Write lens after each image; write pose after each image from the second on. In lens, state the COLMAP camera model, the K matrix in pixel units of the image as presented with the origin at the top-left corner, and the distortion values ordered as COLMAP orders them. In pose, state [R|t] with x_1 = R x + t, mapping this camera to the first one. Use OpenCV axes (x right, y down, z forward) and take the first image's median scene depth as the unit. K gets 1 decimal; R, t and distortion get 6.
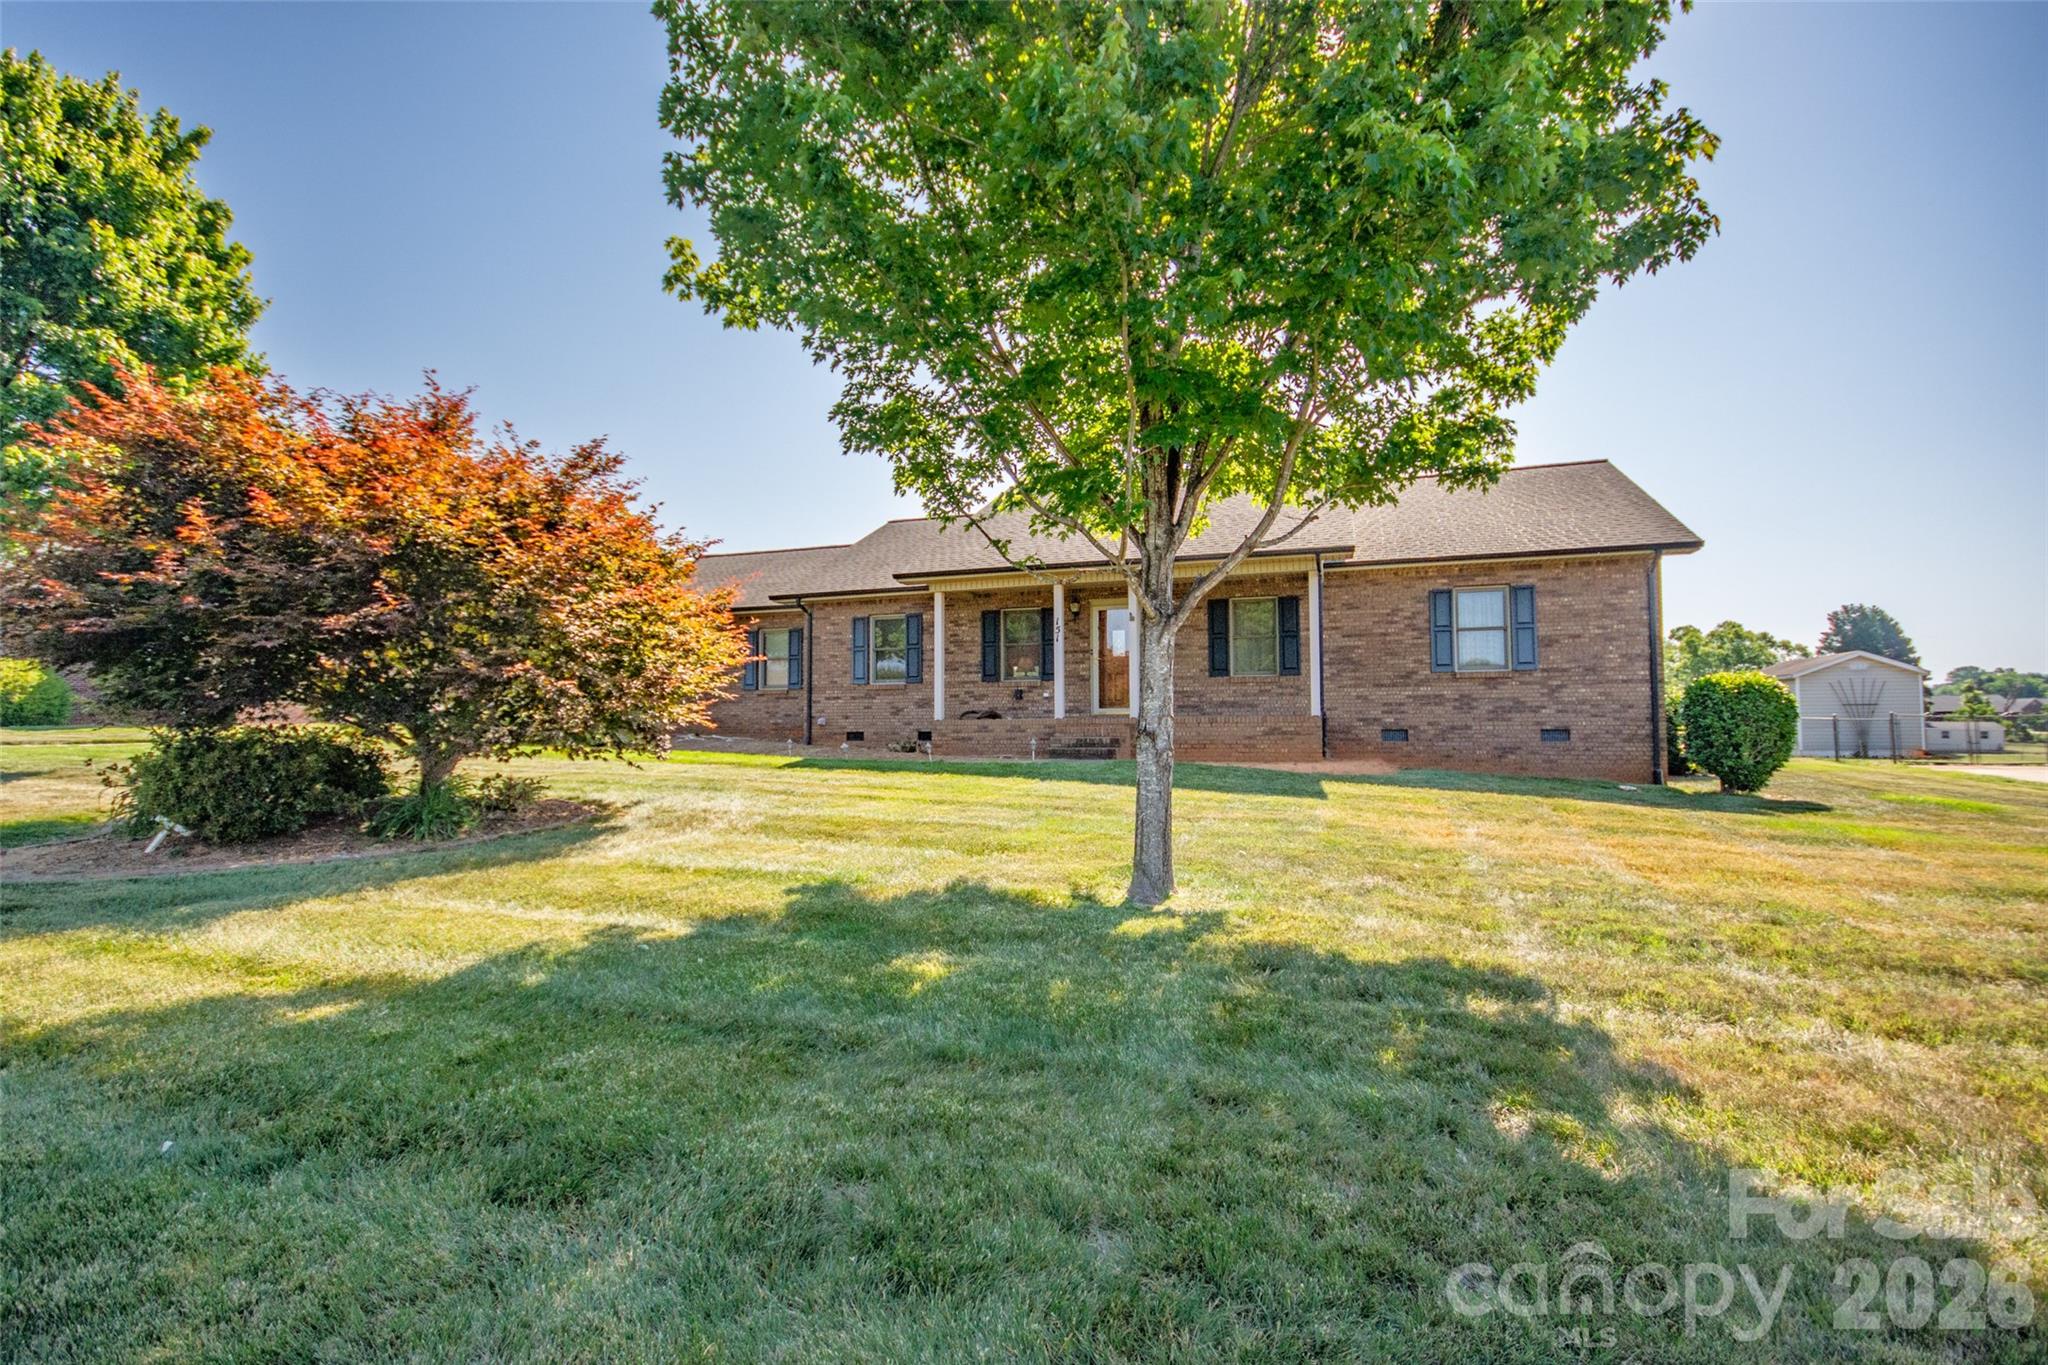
lens RADIAL K [[926.3, 0, 1024.0], [0, 926.3, 682.5], [0, 0, 1]] dist [-0.000171, -0.000117]
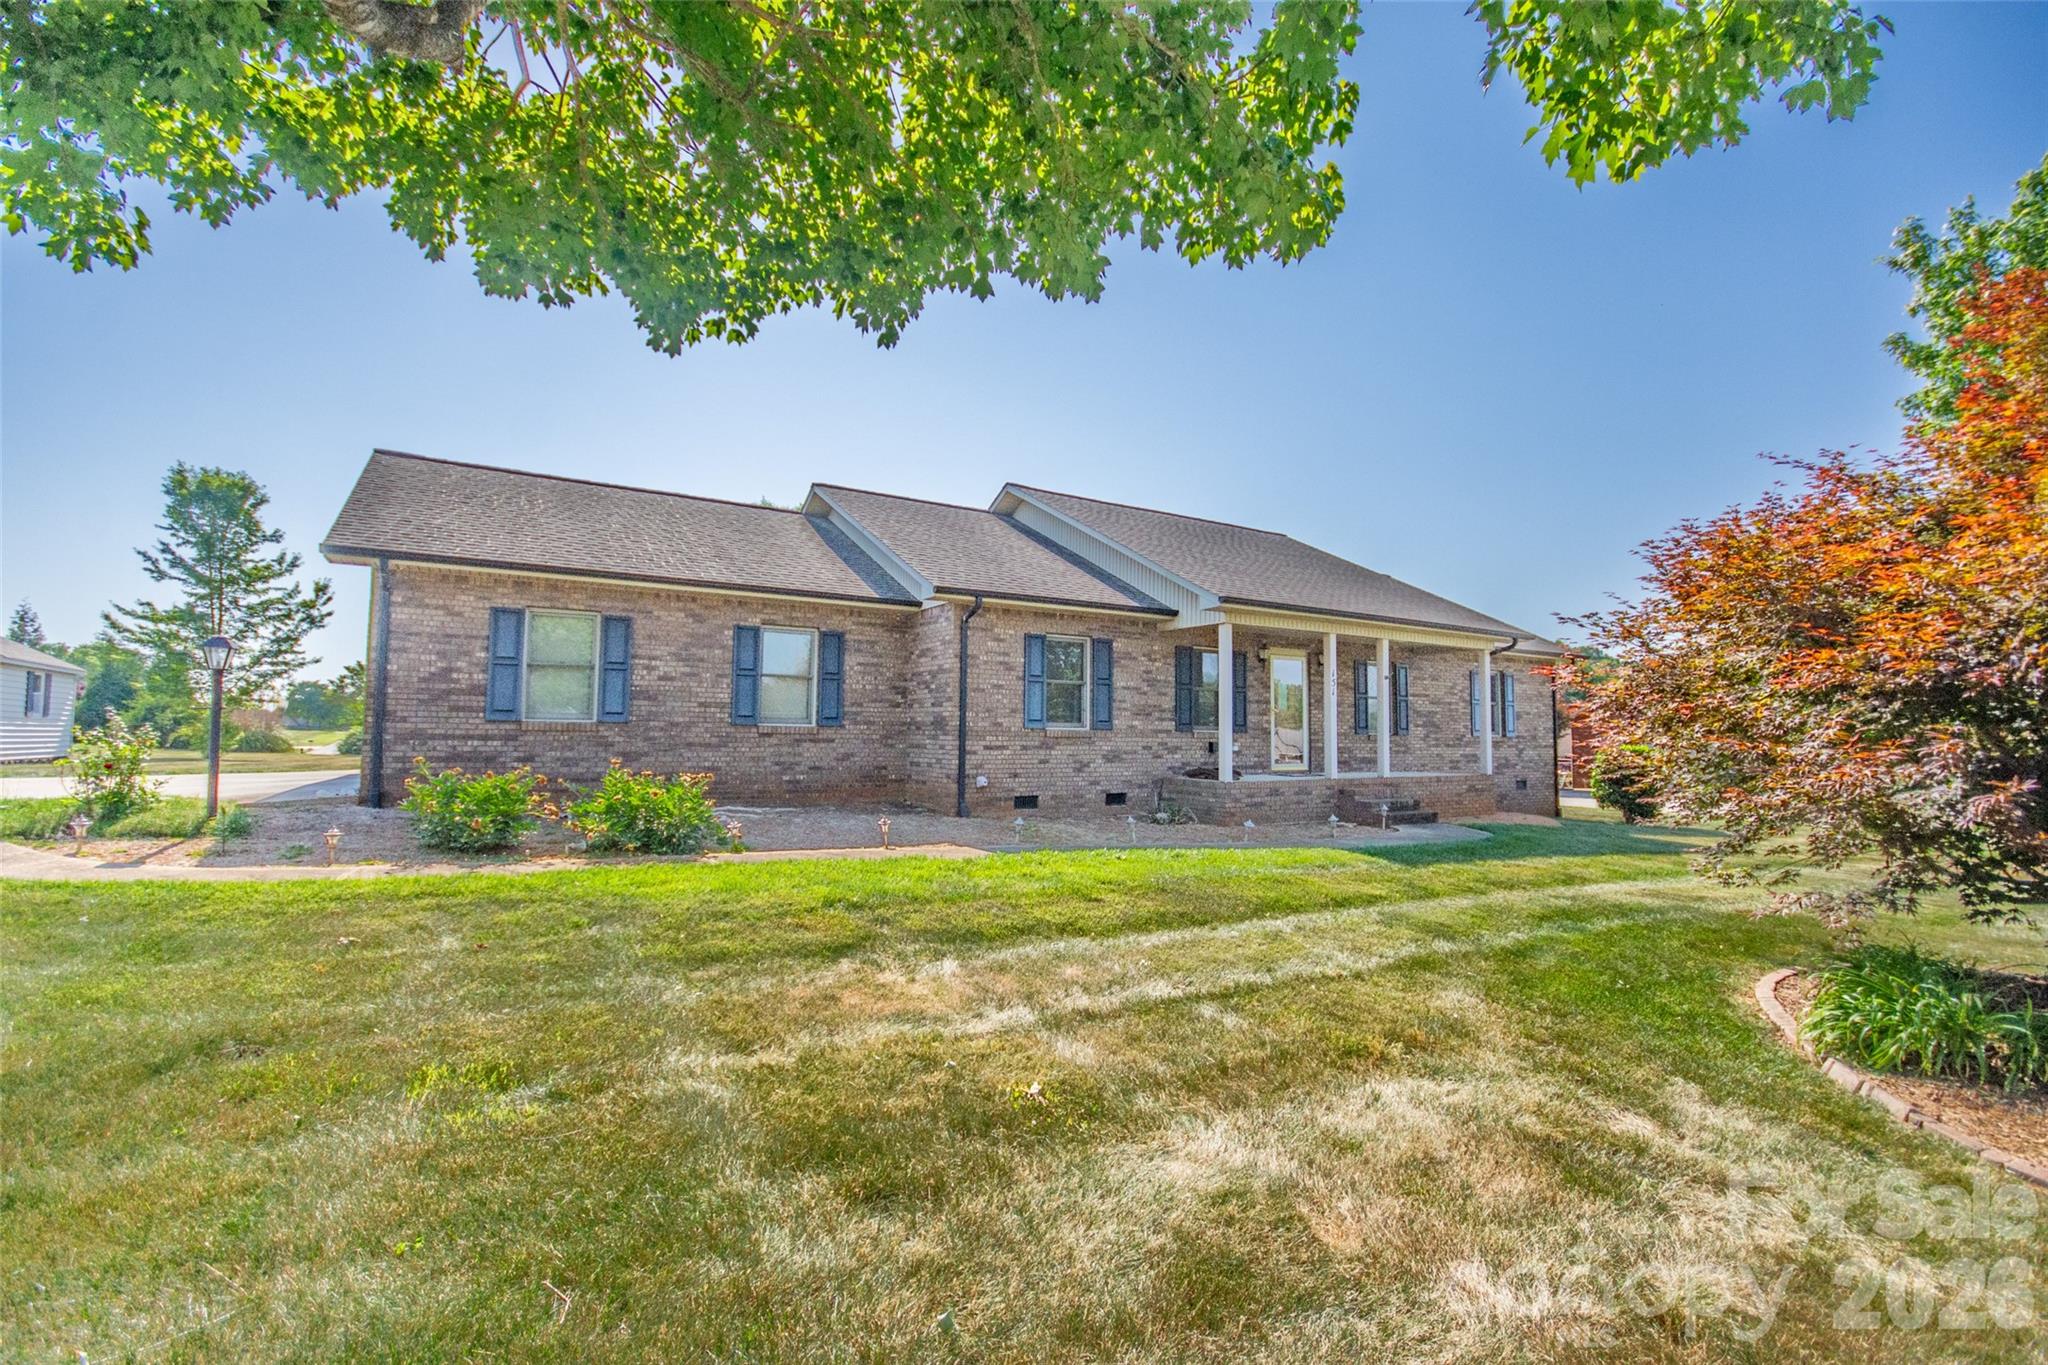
lens RADIAL K [[926.3, 0, 1024.0], [0, 926.3, 682.5], [0, 0, 1]] dist [-0.000171, -0.000117]
pose [[0.604732, 0.066846, 0.793619, -0.746493], [-0.038126, 0.997759, -0.054988, 0.006082], [-0.795516, 0.002995, 0.605925, 0.574977]]
